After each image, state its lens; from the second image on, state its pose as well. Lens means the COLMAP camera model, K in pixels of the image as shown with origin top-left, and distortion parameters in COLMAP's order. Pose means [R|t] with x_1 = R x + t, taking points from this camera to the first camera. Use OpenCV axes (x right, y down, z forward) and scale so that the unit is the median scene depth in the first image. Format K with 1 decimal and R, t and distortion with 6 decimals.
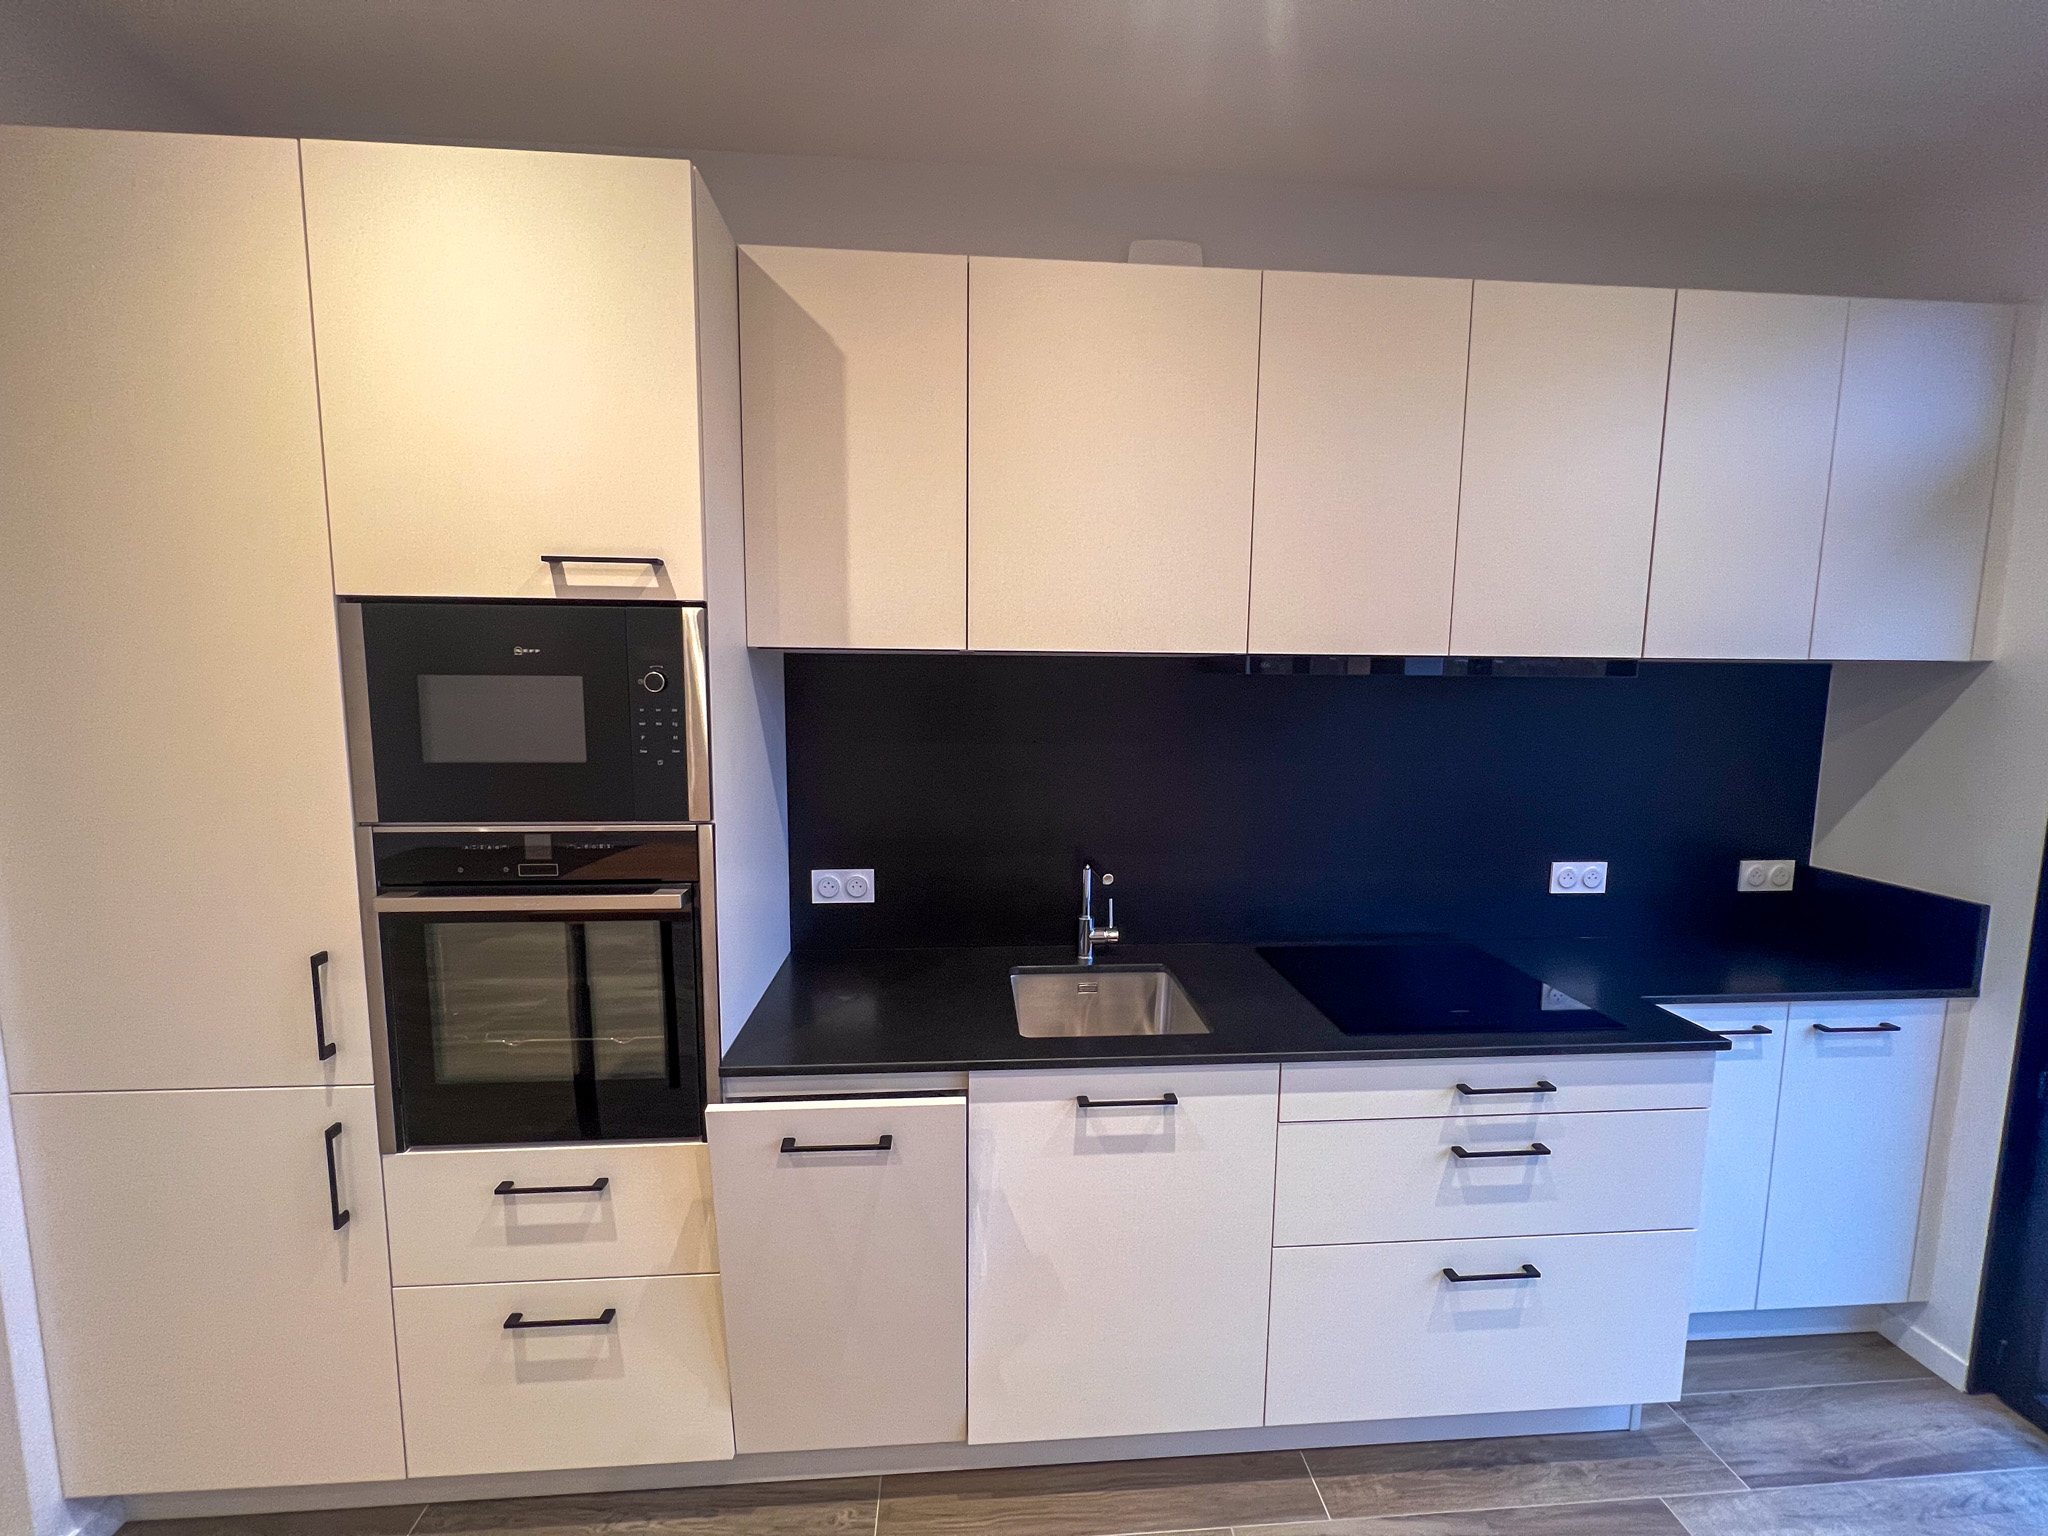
lens RADIAL K [[815.2, 0, 1021.6], [0, 815.2, 767.7], [0, 0, 1]] dist [-0.002172, 0.000729]
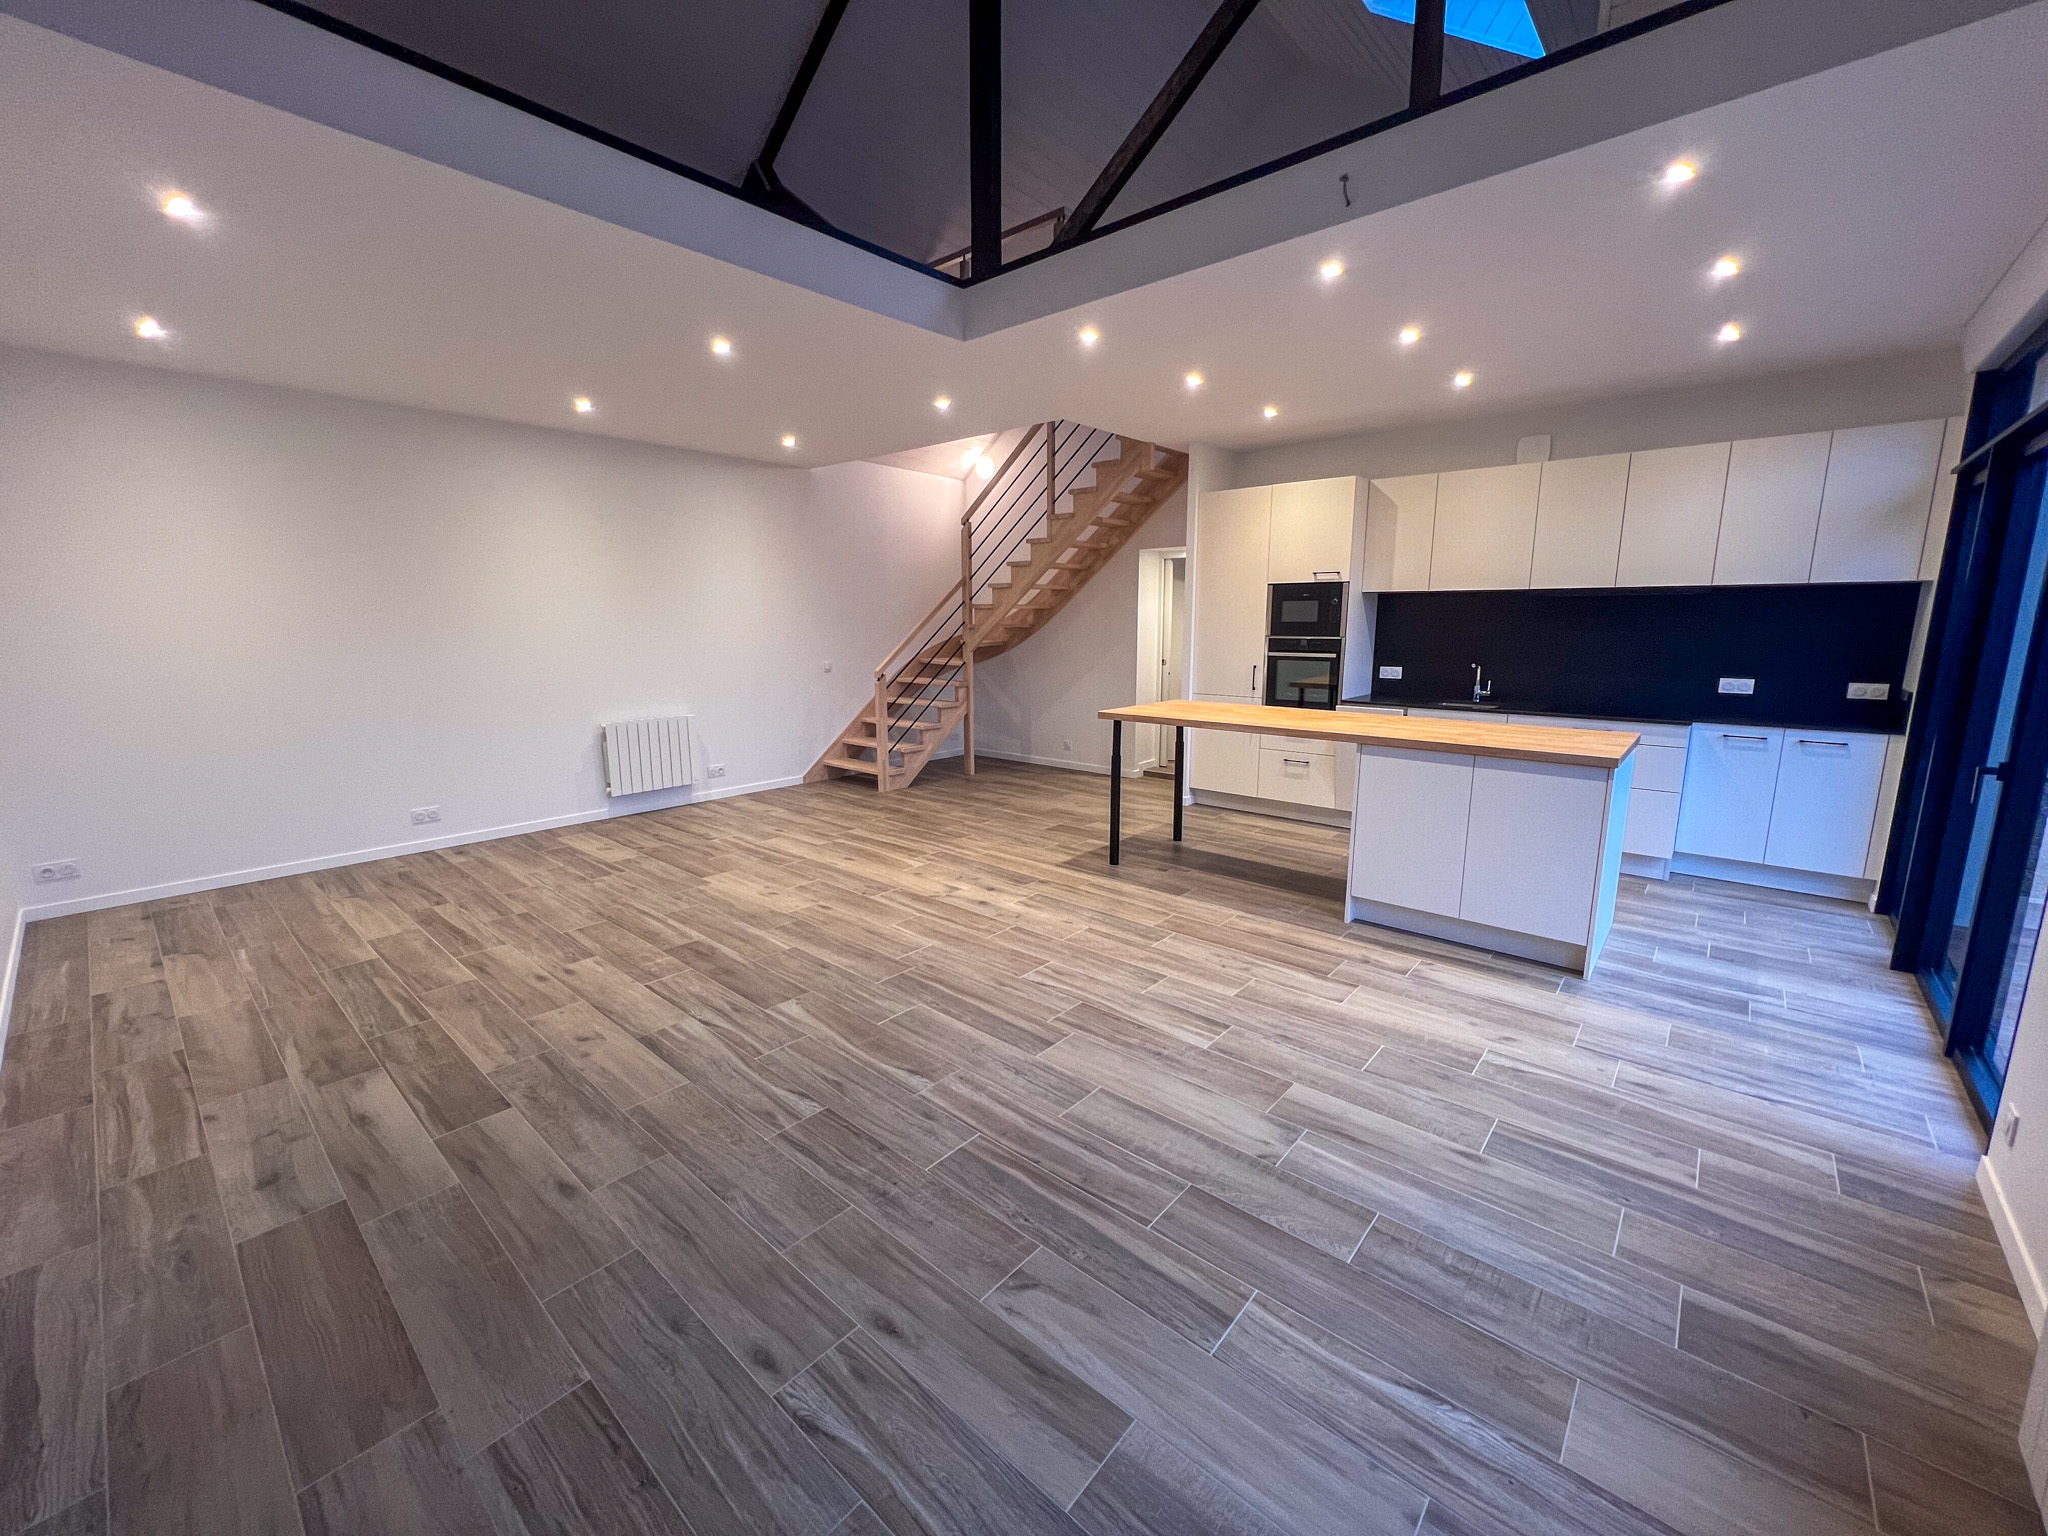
lens RADIAL K [[815.2, 0, 1021.6], [0, 815.2, 767.7], [0, 0, 1]] dist [-0.002172, 0.000729]
pose [[0.700216, 0.119749, -0.703816, 1.239176], [-0.067937, 0.992535, 0.101283, 0.359222], [0.710691, -0.023105, 0.703125, -2.619346]]
